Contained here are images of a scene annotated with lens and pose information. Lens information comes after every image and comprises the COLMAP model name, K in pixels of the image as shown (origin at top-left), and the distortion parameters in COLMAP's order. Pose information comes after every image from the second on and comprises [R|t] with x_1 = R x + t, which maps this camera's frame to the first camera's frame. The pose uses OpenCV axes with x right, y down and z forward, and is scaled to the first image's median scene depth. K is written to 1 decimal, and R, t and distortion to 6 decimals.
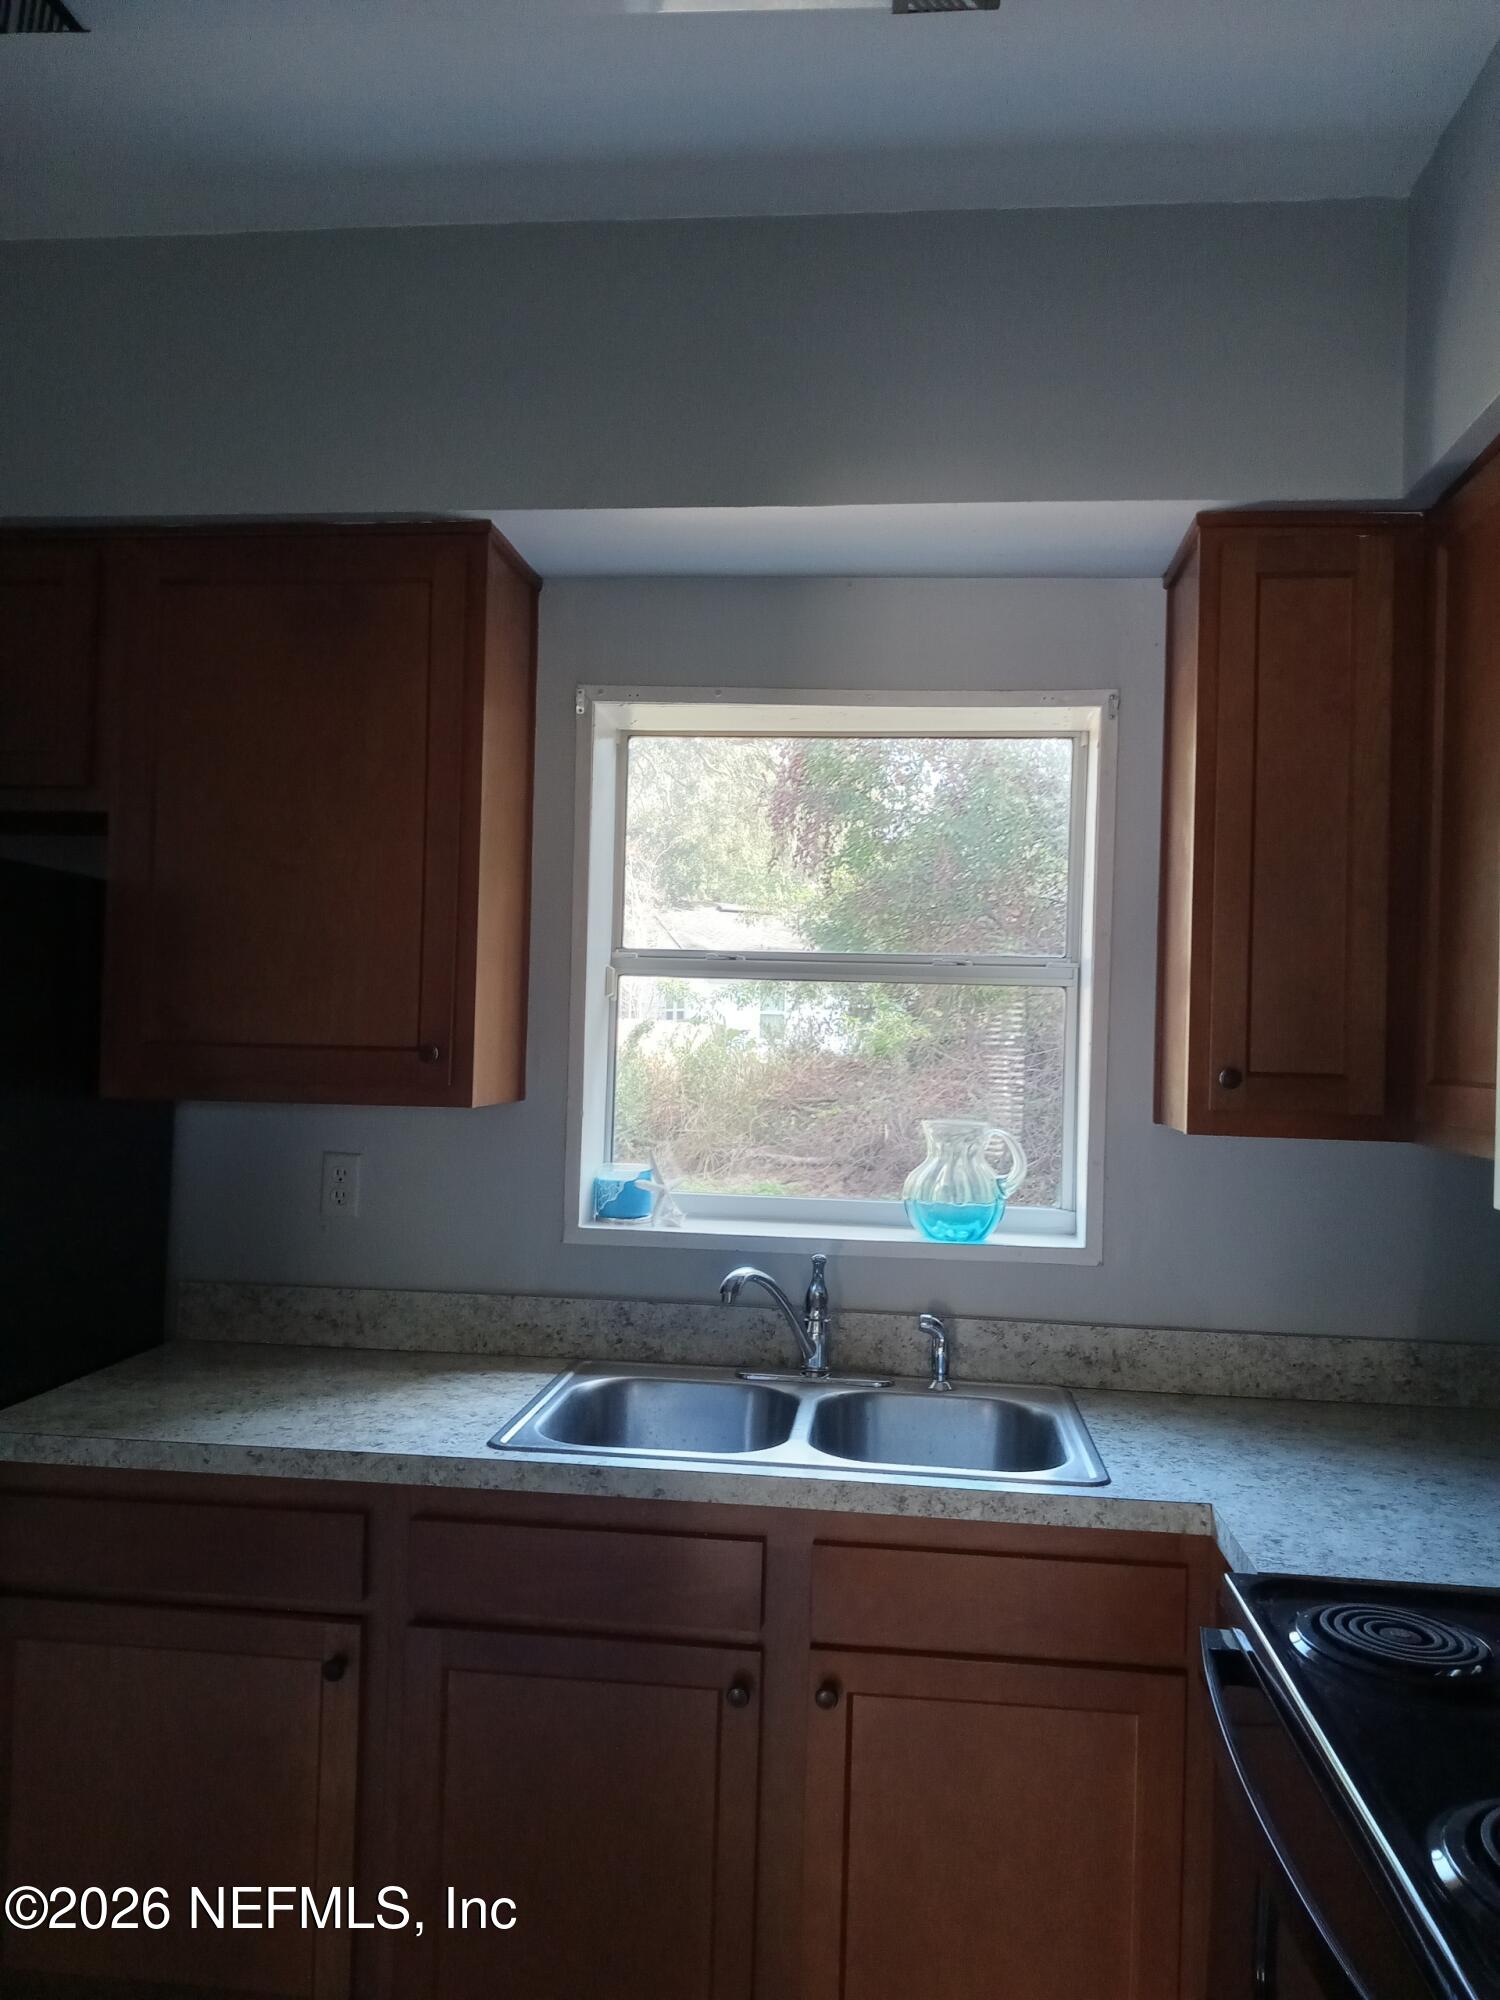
lens RADIAL K [[1479.2, 0, 750.0], [0, 1479.2, 1000.0], [0, 0, 1]] dist [0.048453, -0.115641]
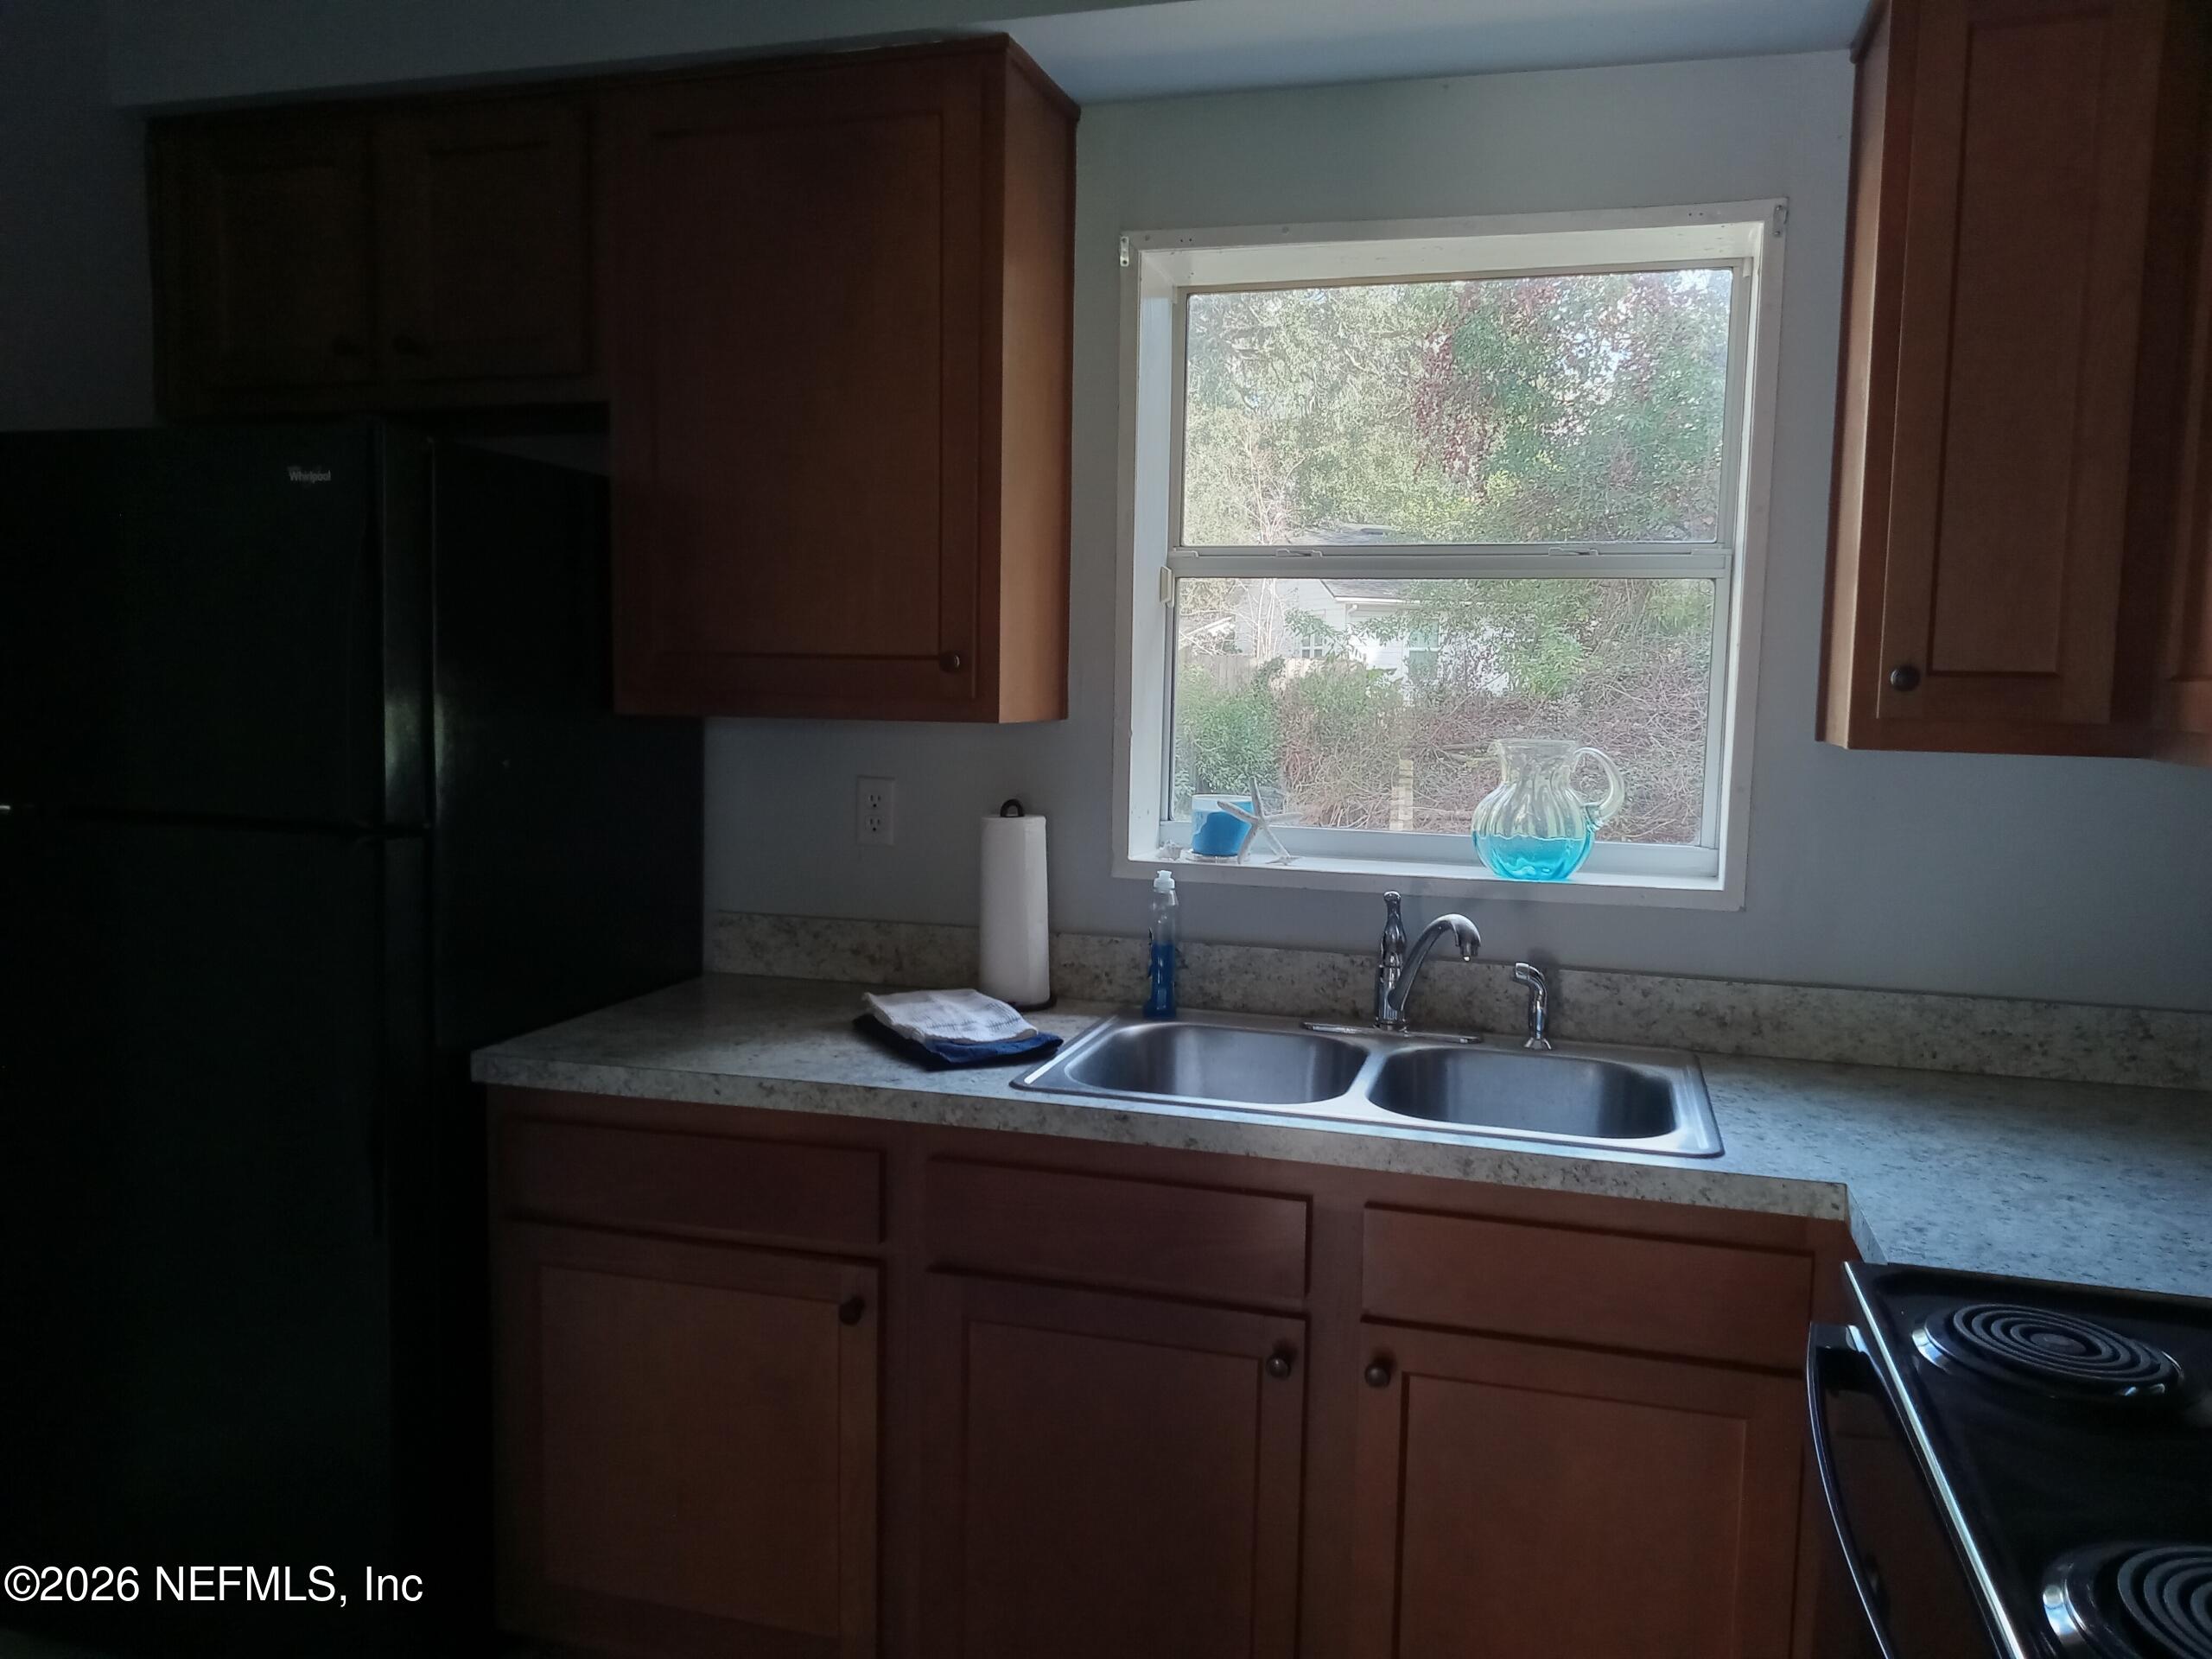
lens RADIAL K [[1639.9, 0, 1106.9], [0, 1639.9, 813.0], [0, 0, 1]] dist [0.088725, -0.142927]
pose [[0.984422, 0.005994, -0.175722, 0.055637], [0.012599, 0.994445, 0.104501, 0.025405], [0.175373, -0.105086, 0.978878, 0.032616]]
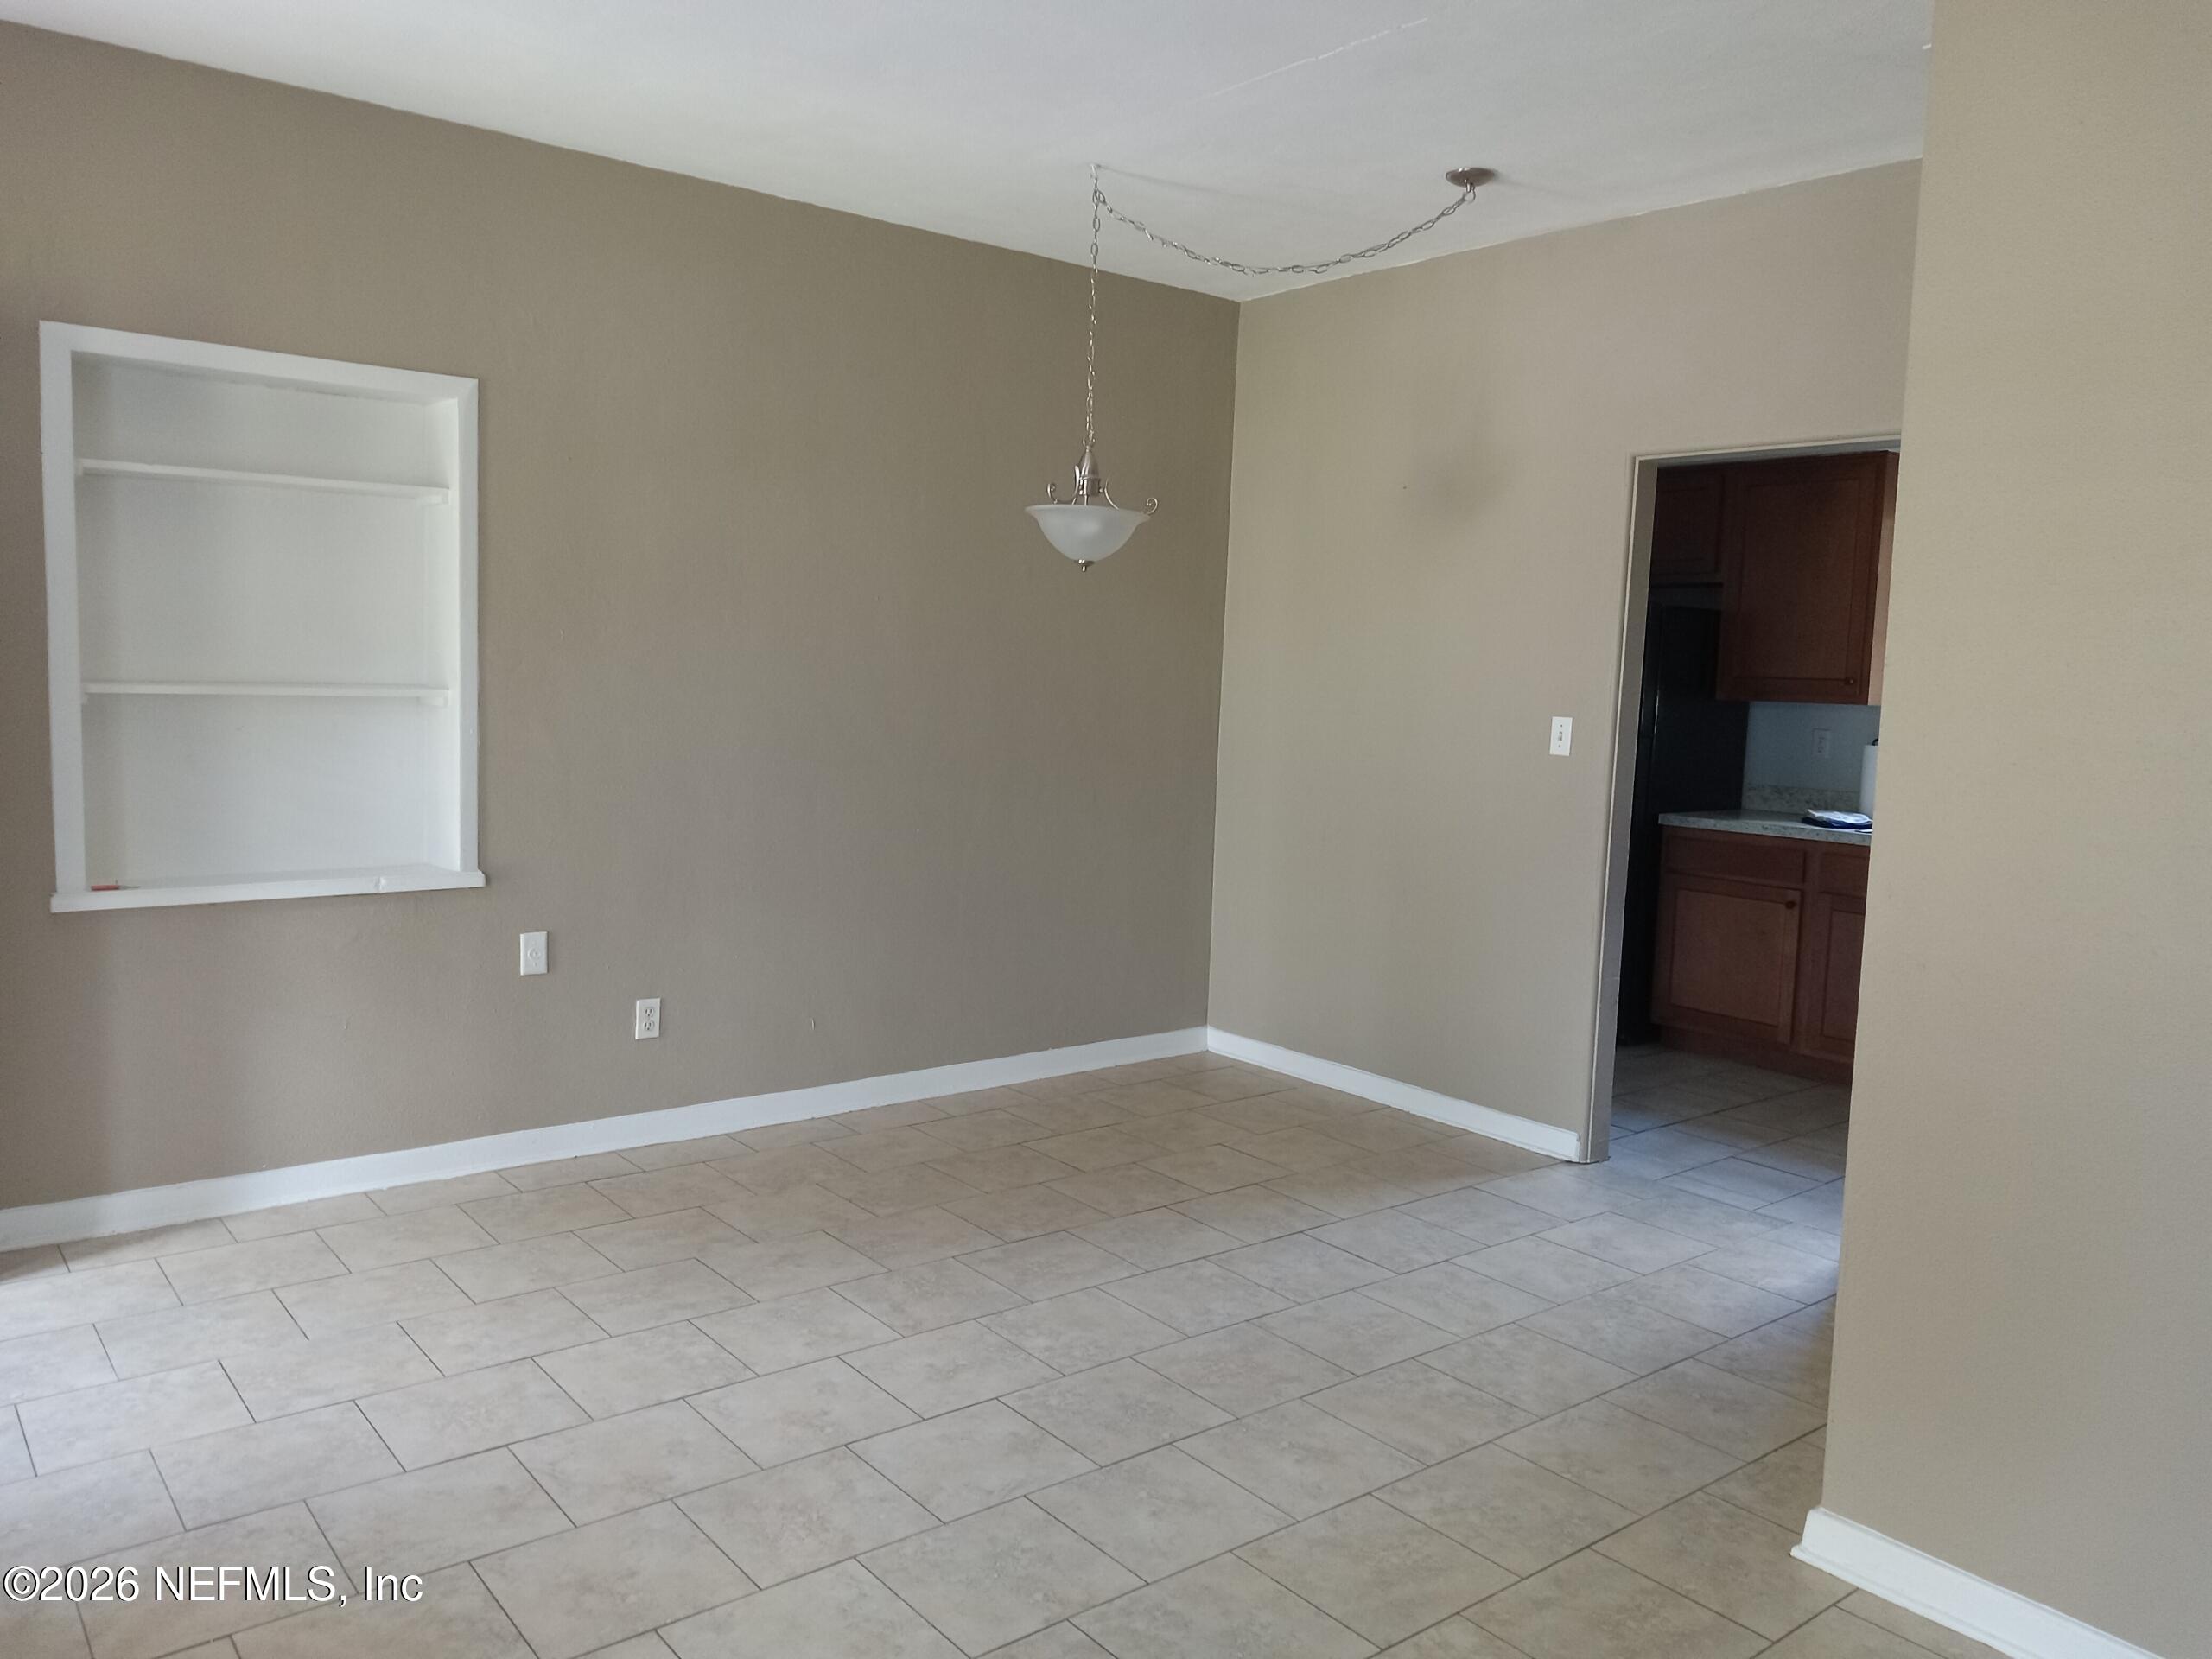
lens RADIAL K [[1636.0, 0, 1106.0], [0, 1636.0, 829.5], [0, 0, 1]] dist [0.048453, -0.115641]
pose [[0.712887, 0.071765, -0.697597, 0.831659], [0.002718, 0.994460, 0.105083, -0.009283], [0.701274, -0.076808, 0.708742, -1.815592]]
